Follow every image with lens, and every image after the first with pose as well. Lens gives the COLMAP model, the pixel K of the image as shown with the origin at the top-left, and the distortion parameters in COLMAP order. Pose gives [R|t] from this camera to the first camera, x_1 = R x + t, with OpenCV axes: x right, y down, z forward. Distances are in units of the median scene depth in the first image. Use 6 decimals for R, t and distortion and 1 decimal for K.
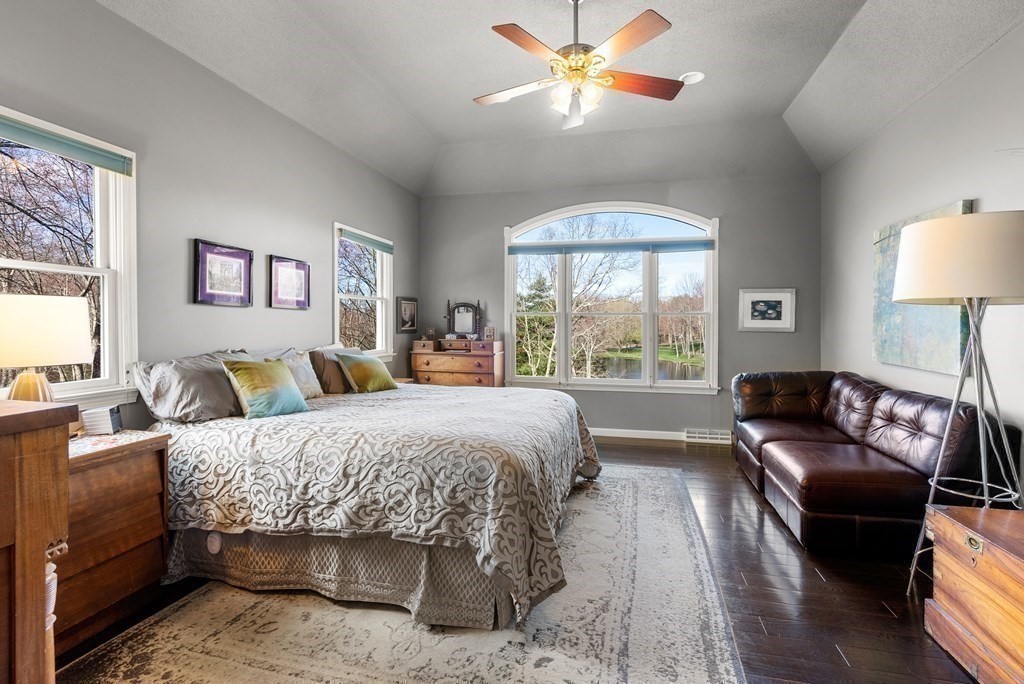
lens RADIAL K [[469.1, 0, 520.4], [0, 469.1, 326.1], [0, 0, 1]] dist [-0.005305, 0.001350]
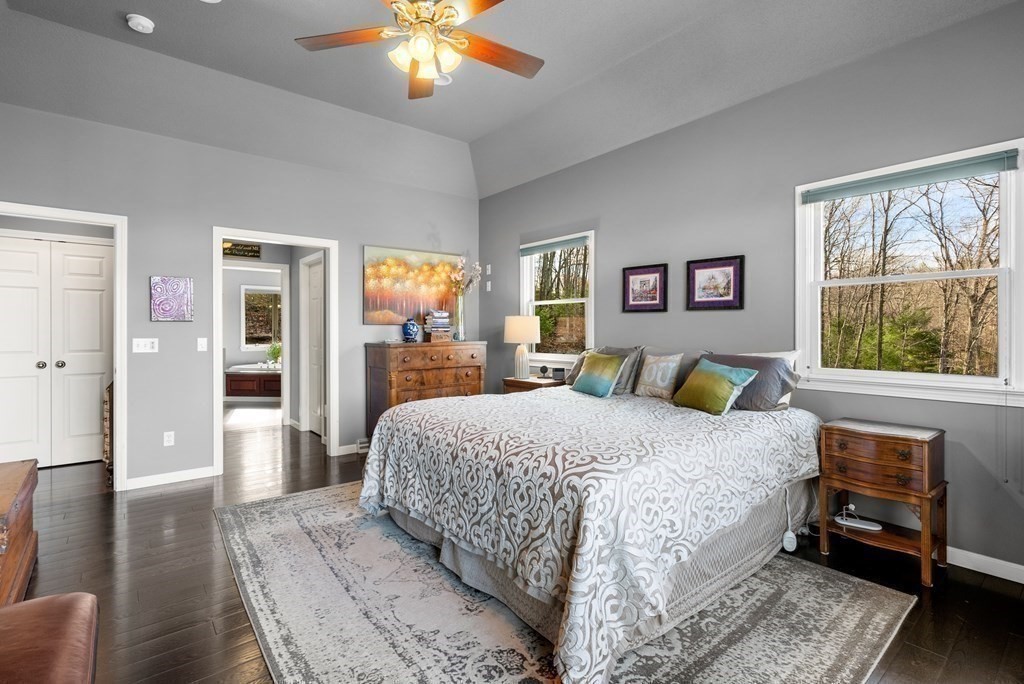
lens RADIAL K [[469.1, 0, 511.7], [0, 469.1, 337.5], [0, 0, 1]] dist [-0.005305, 0.001350]
pose [[-0.605728, 0.012262, -0.795577, 0.661675], [-0.001737, 0.999858, 0.016733, 0.005922], [0.795670, 0.011518, -0.605621, 1.563613]]
